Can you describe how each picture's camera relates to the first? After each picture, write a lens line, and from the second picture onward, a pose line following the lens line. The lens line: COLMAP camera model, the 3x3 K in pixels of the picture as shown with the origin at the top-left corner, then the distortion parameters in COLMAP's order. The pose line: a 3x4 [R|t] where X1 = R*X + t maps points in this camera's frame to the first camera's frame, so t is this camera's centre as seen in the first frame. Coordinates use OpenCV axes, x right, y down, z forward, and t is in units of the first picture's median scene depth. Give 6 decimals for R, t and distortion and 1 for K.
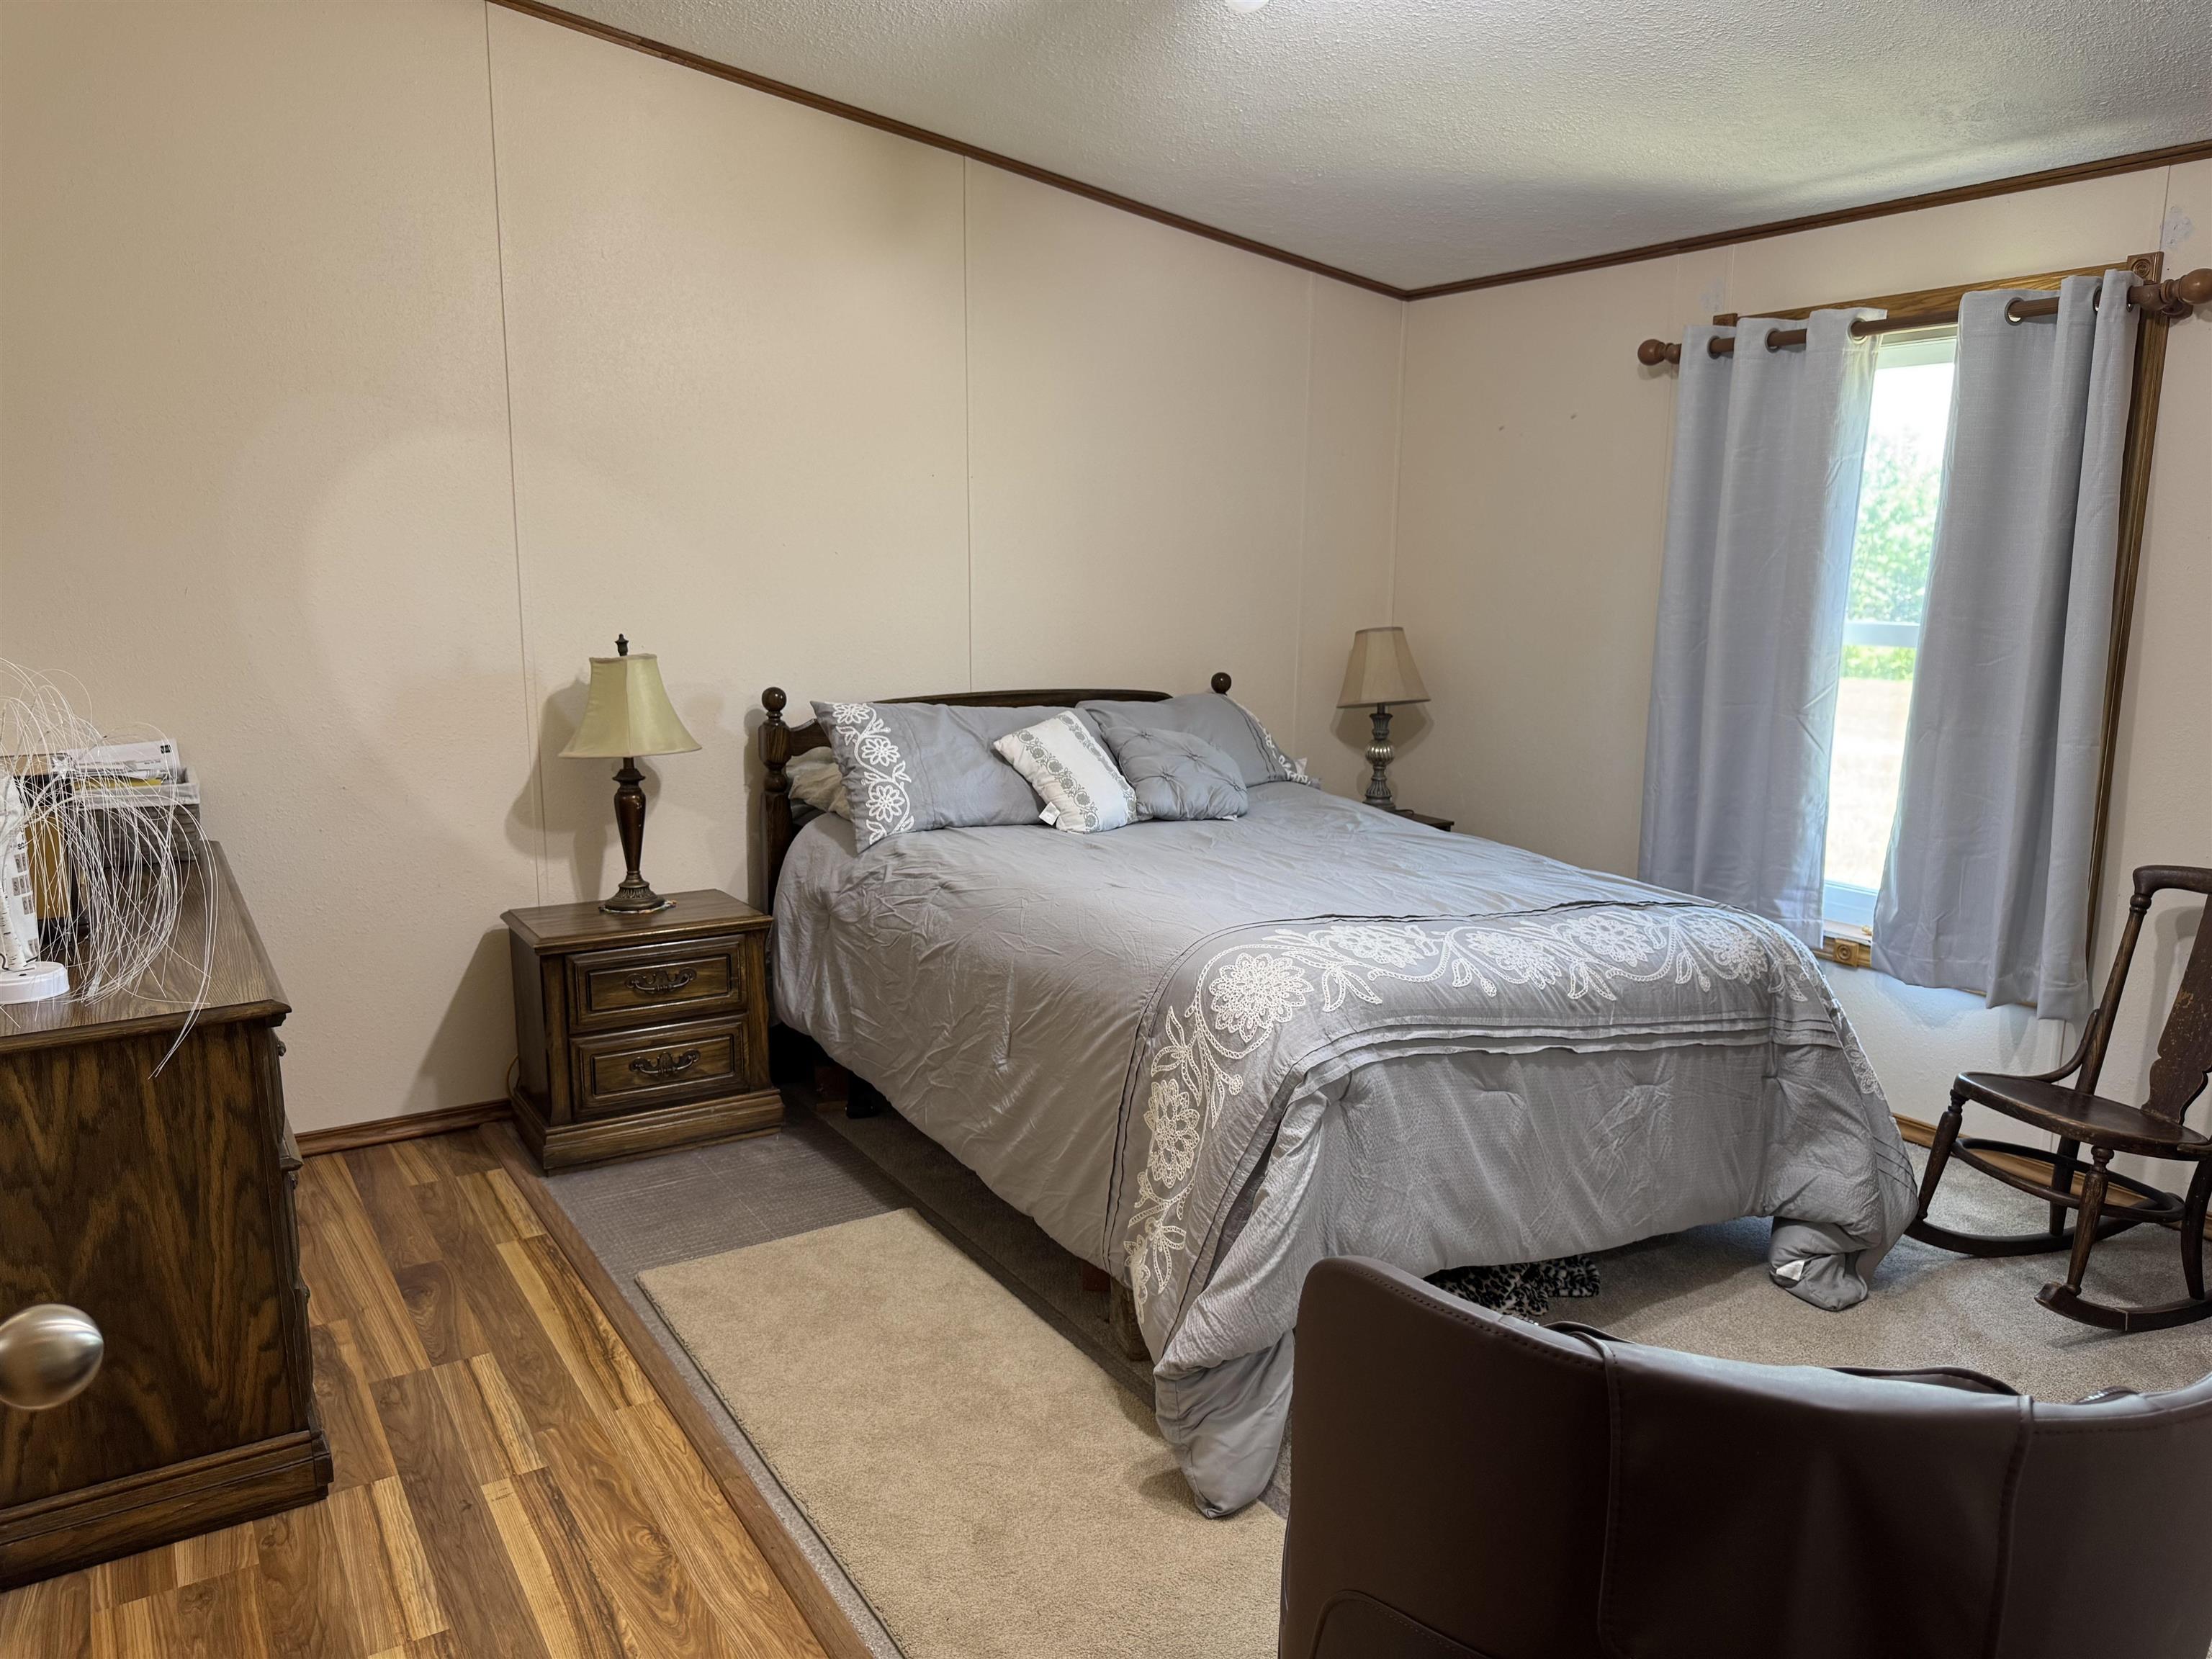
lens RADIAL K [[1555.1, 0, 1107.0], [0, 1555.1, 833.5], [0, 0, 1]] dist [0.124820, -0.184003]
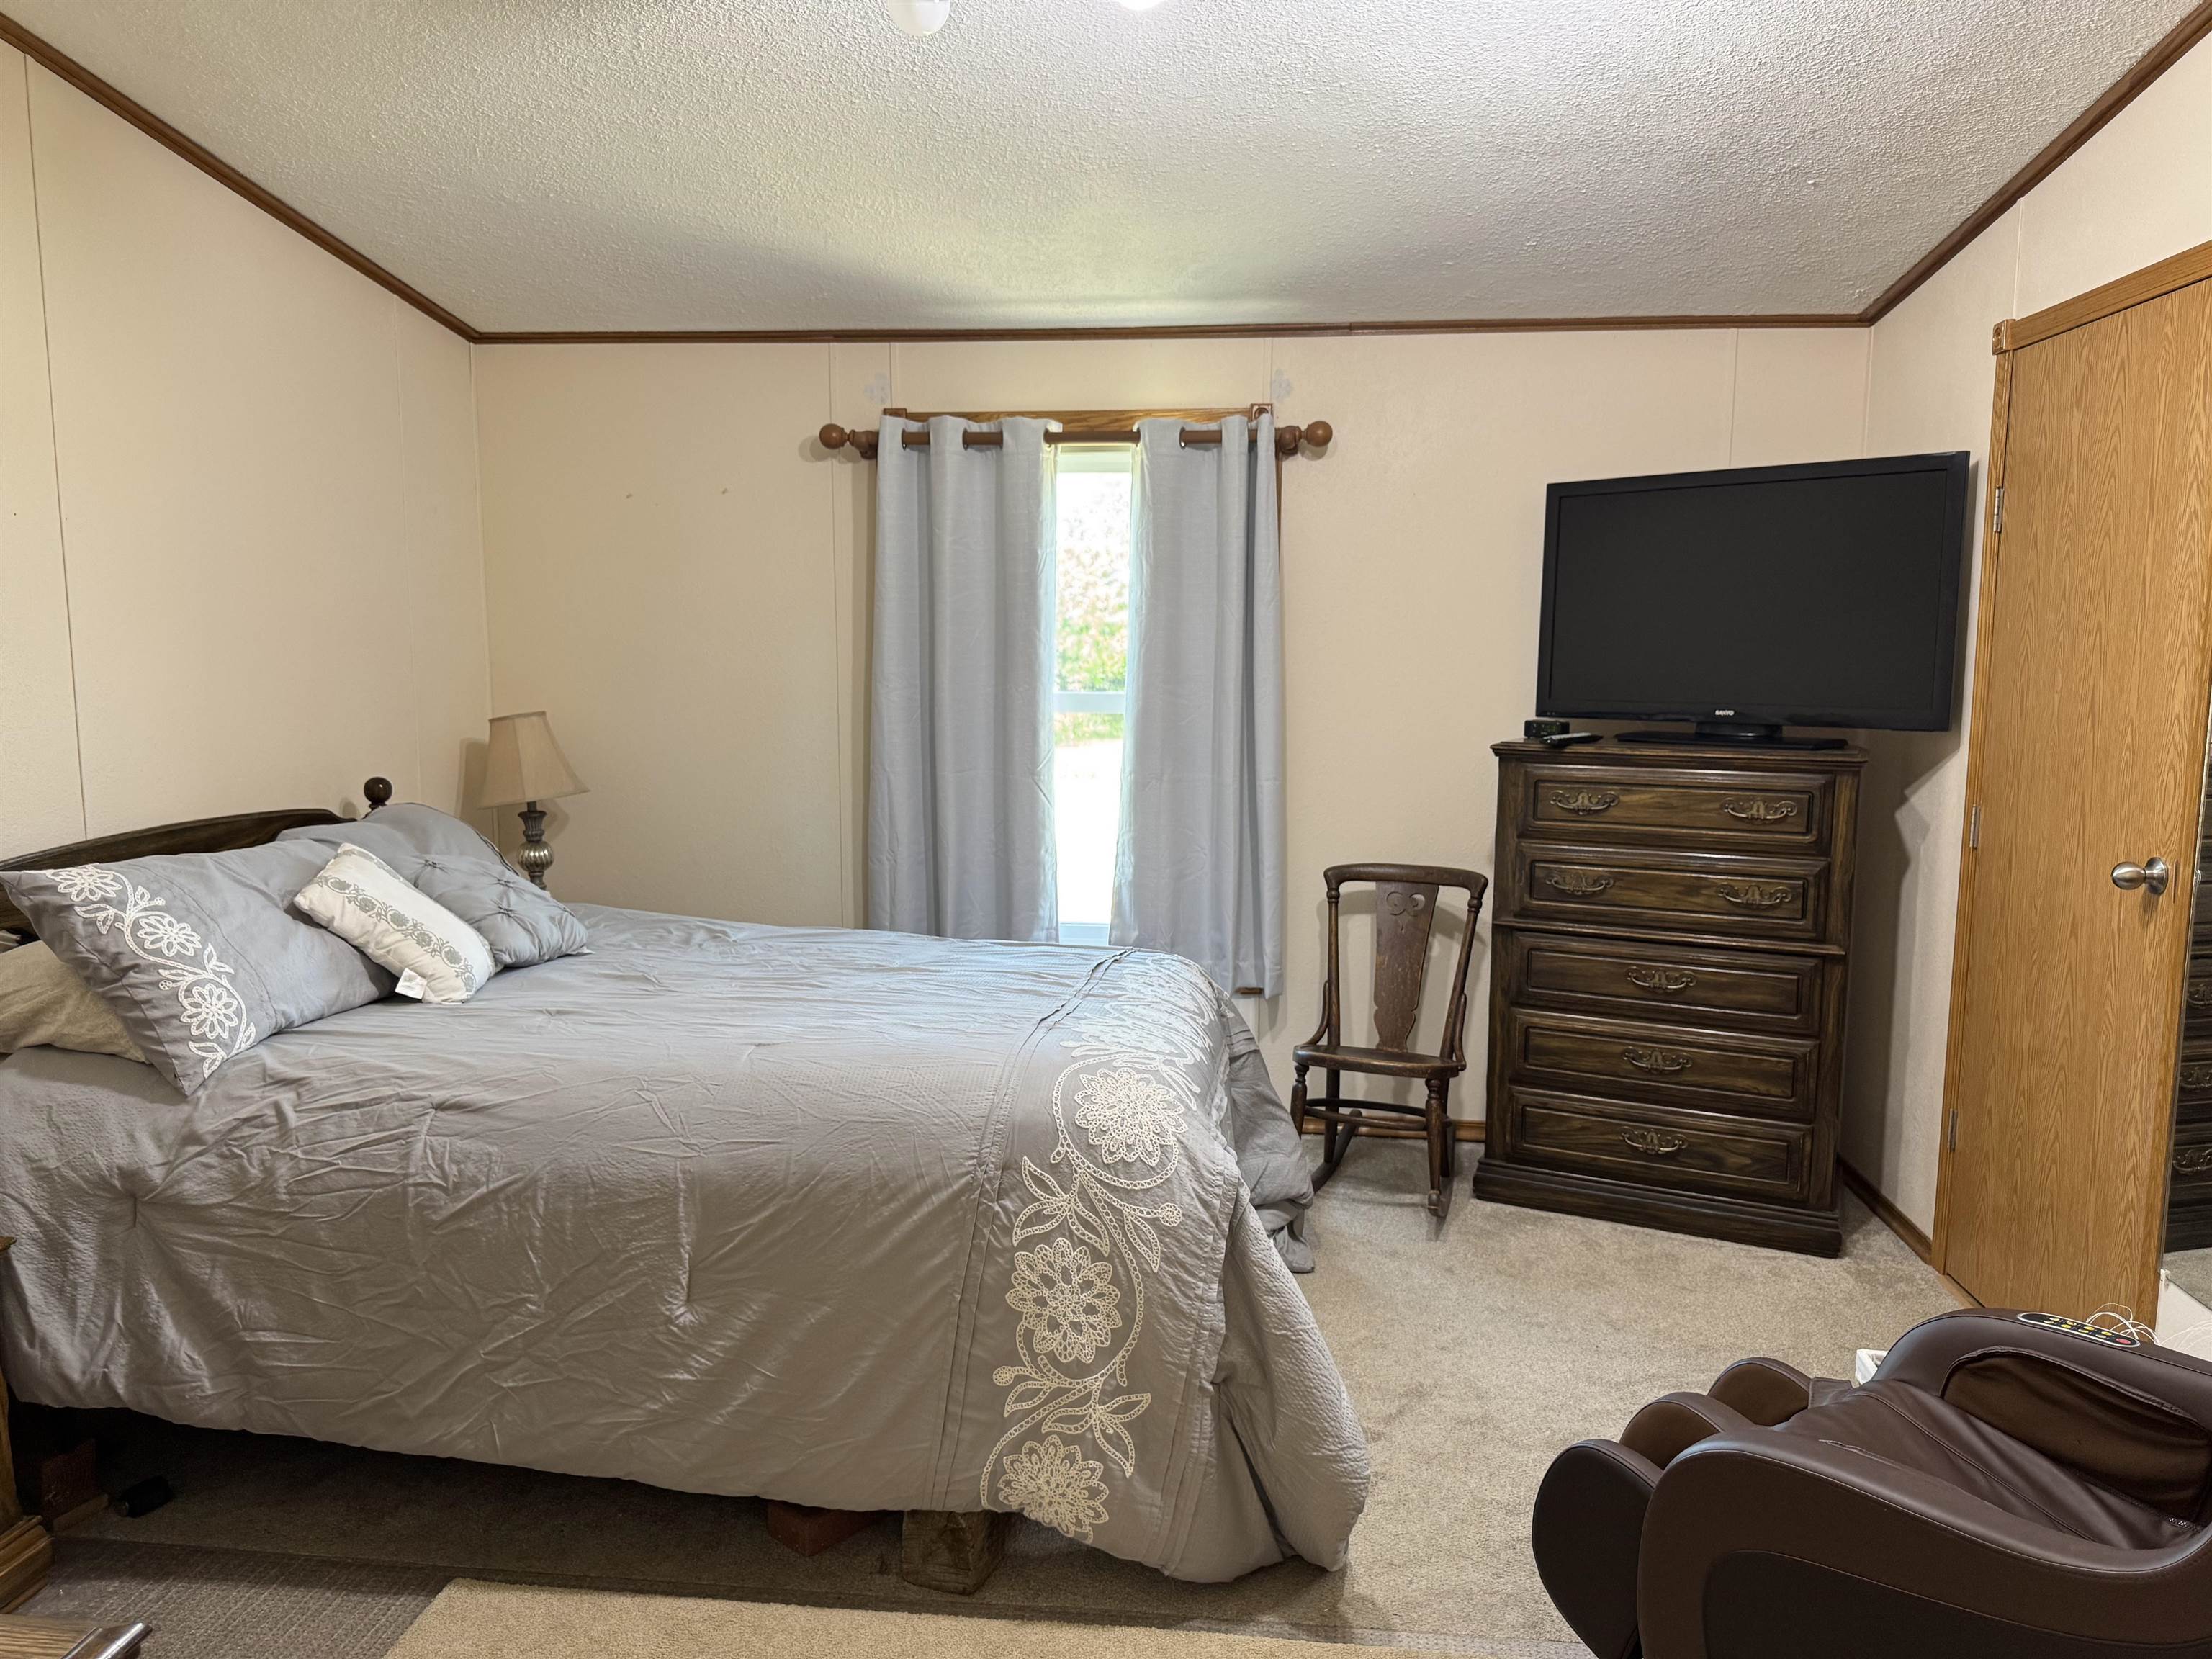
lens RADIAL K [[1555.1, 0, 1107.0], [0, 1555.1, 833.5], [0, 0, 1]] dist [0.124820, -0.184003]
pose [[0.619783, -0.104980, 0.777720, -0.416701], [0.137833, 0.990169, 0.023815, -0.057160], [-0.772575, 0.092436, 0.628159, 0.288689]]
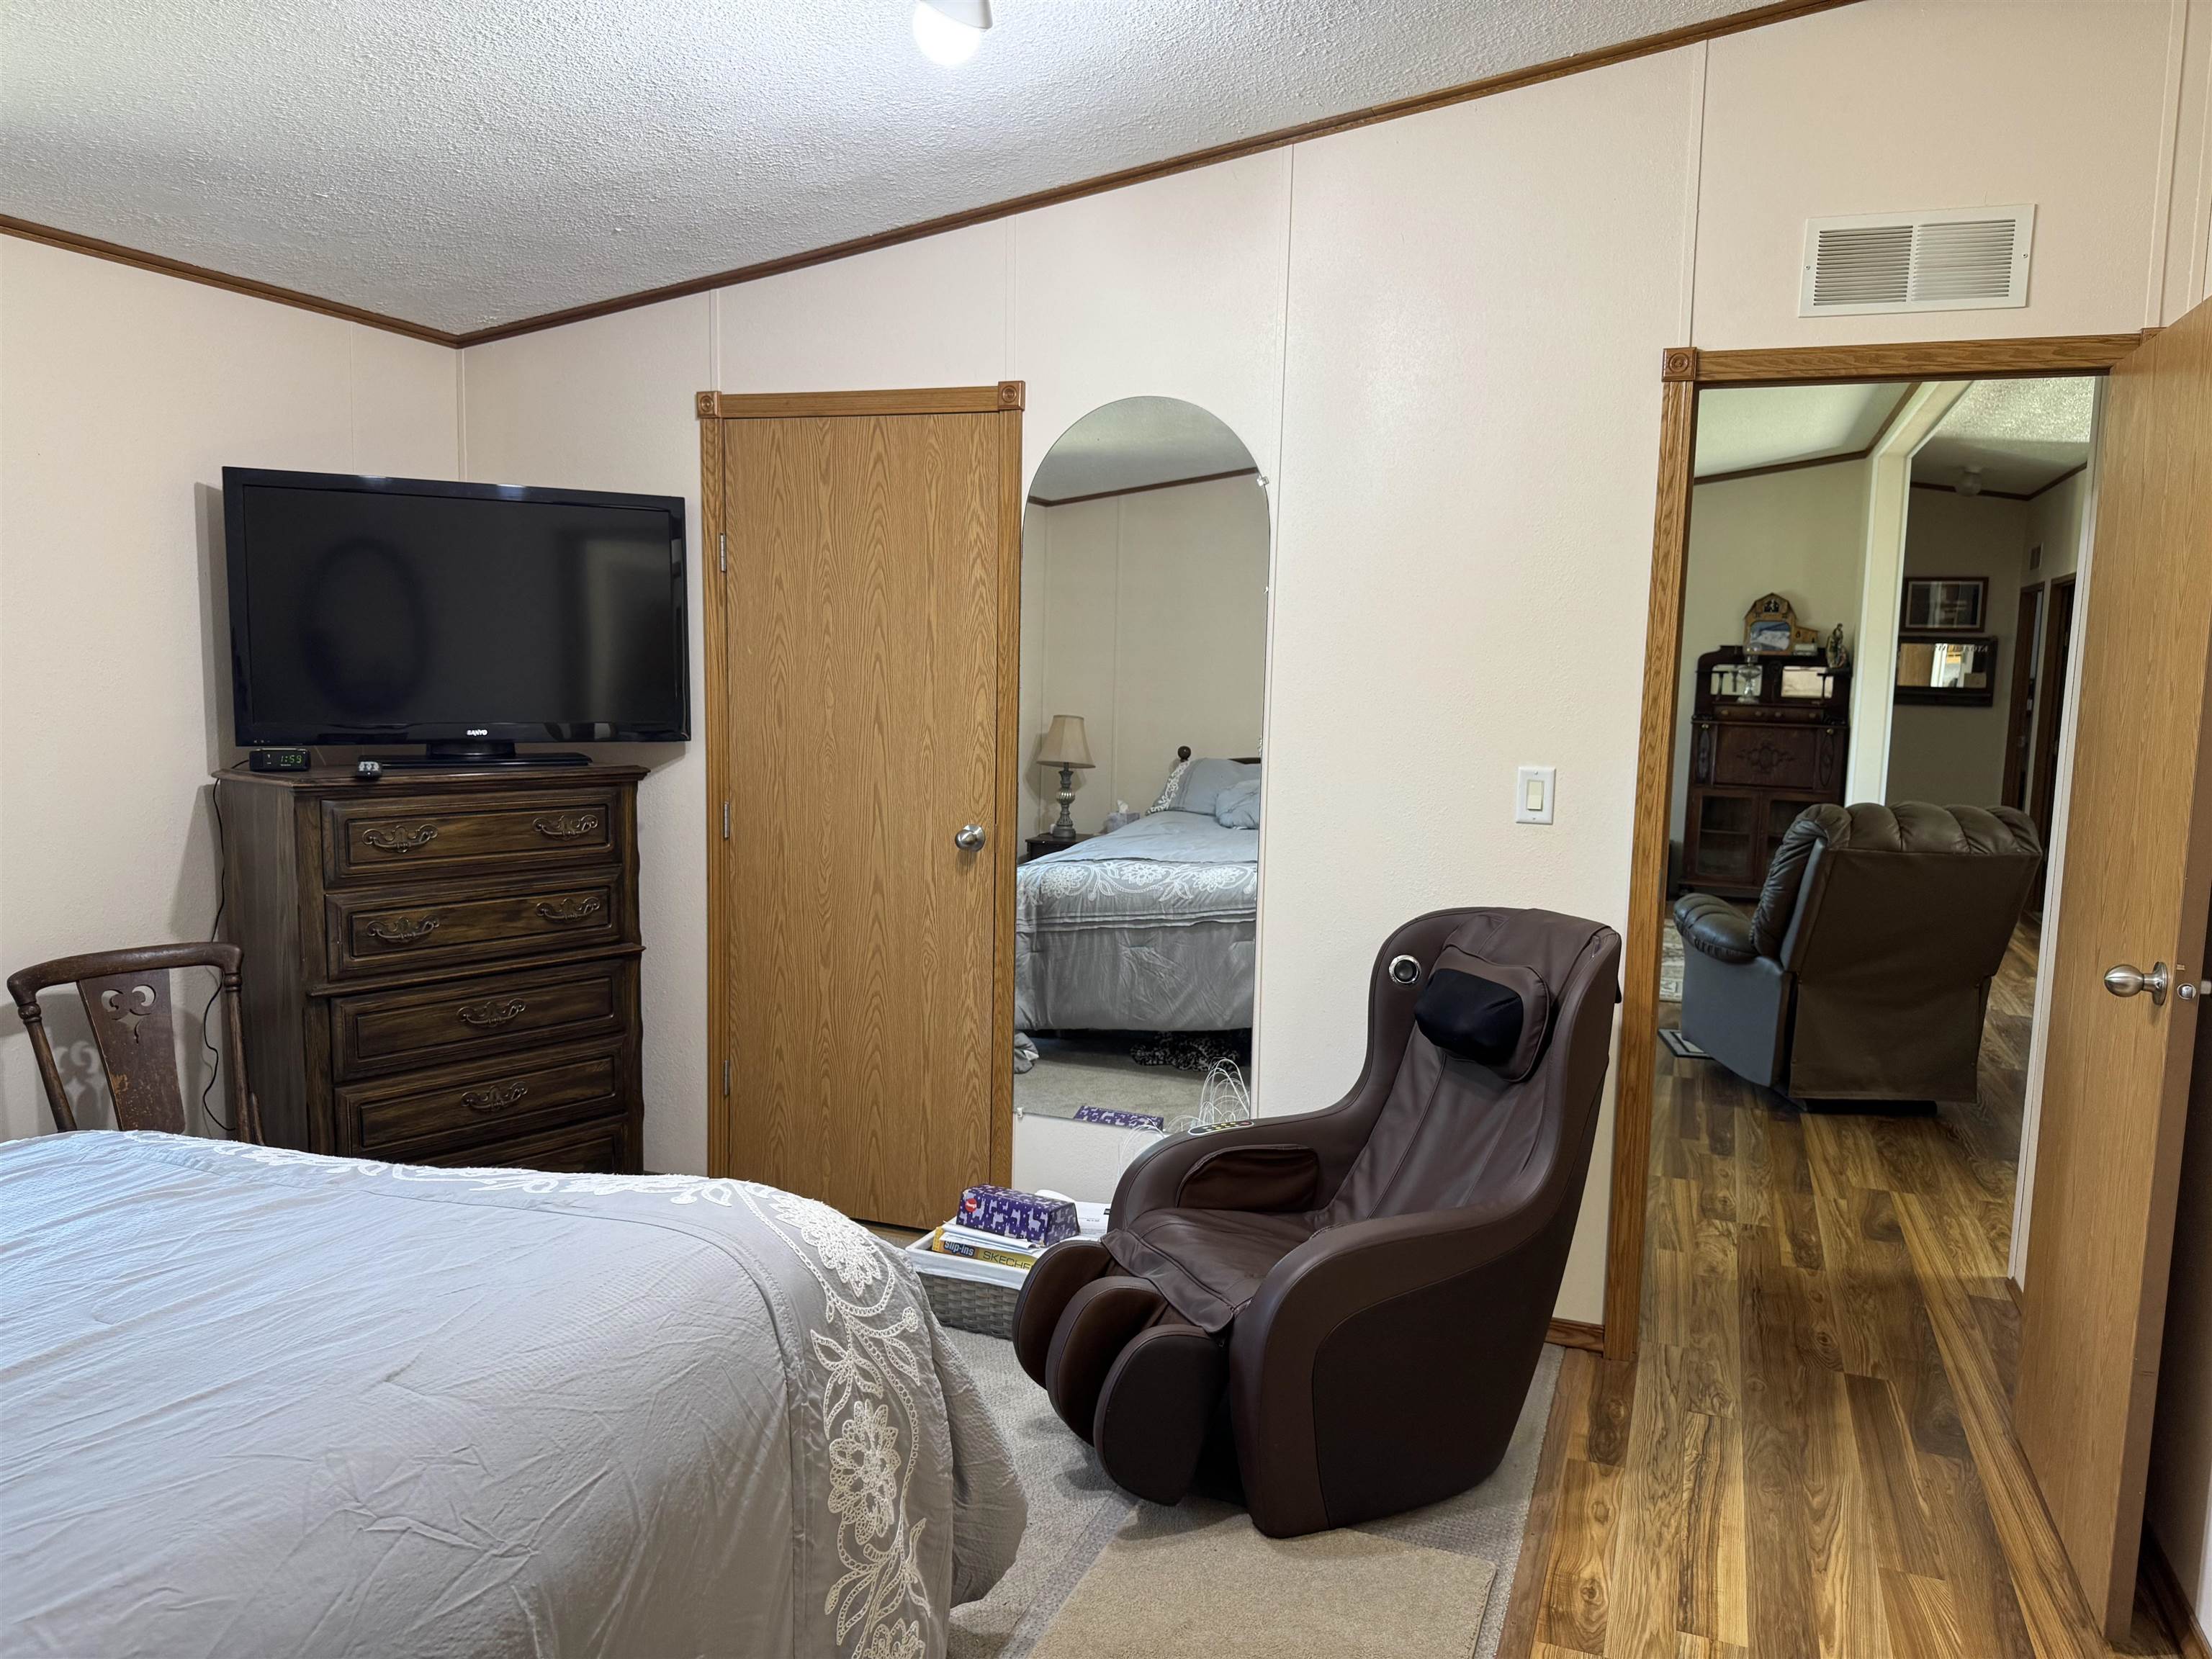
lens RADIAL K [[1546.5, 0, 1158.7], [0, 1546.5, 829.6], [0, 0, 1]] dist [0.072299, -0.093171]
pose [[-0.611463, -0.115302, 0.782827, -0.409374], [0.106956, 0.968203, 0.226149, -0.176186], [-0.784011, 0.222010, -0.579688, 0.879016]]
